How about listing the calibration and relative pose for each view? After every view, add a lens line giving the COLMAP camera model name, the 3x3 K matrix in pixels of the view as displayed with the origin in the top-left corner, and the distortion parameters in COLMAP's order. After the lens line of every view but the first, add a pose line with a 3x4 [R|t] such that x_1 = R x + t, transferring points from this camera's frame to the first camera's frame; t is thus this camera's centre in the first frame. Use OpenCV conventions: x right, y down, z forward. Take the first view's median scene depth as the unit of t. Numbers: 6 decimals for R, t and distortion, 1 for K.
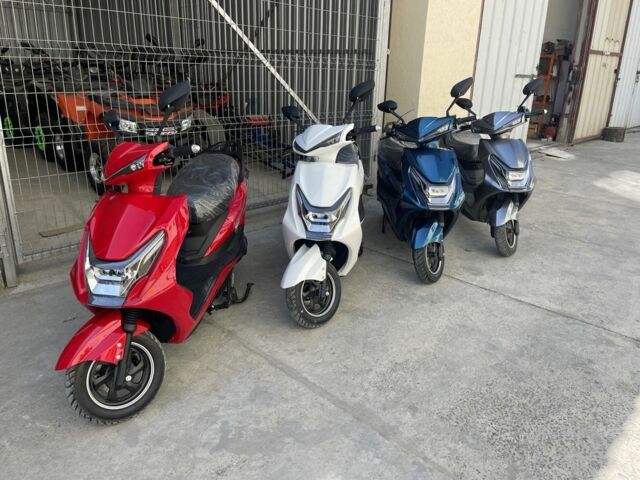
lens RADIAL K [[466.5, 0, 324.9], [0, 466.5, 237.0], [0, 0, 1]] dist [0.060822, -0.077550]
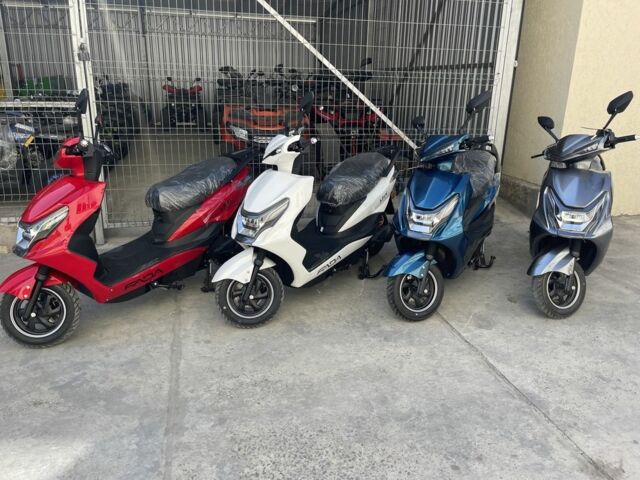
lens RADIAL K [[466.5, 0, 335.3], [0, 466.5, 237.4], [0, 0, 1]] dist [0.060822, -0.077550]
pose [[0.850783, 0.156945, -0.501534, 0.622536], [-0.175407, 0.984440, 0.010507, -0.048605], [0.495379, 0.079034, 0.865074, 0.181199]]
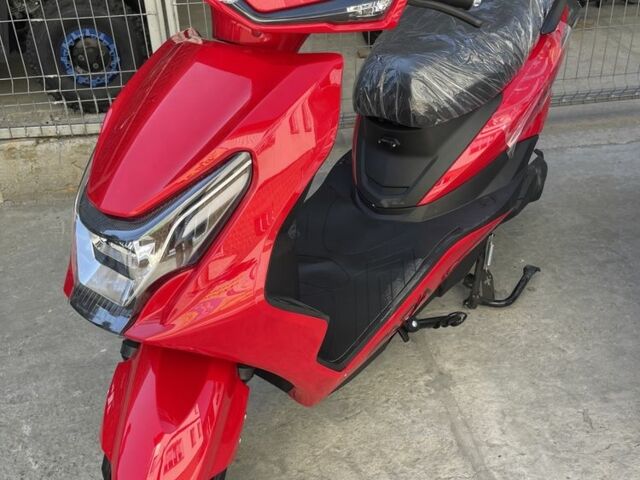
lens RADIAL K [[636.6, 0, 332.2], [0, 636.6, 233.3], [0, 0, 1]] dist [0.010766, 0.000000]
pose [[0.804804, 0.245829, -0.540240, 0.003623], [-0.142489, 0.963601, 0.226207, -0.051604], [0.576184, -0.105074, 0.810538, 0.430014]]
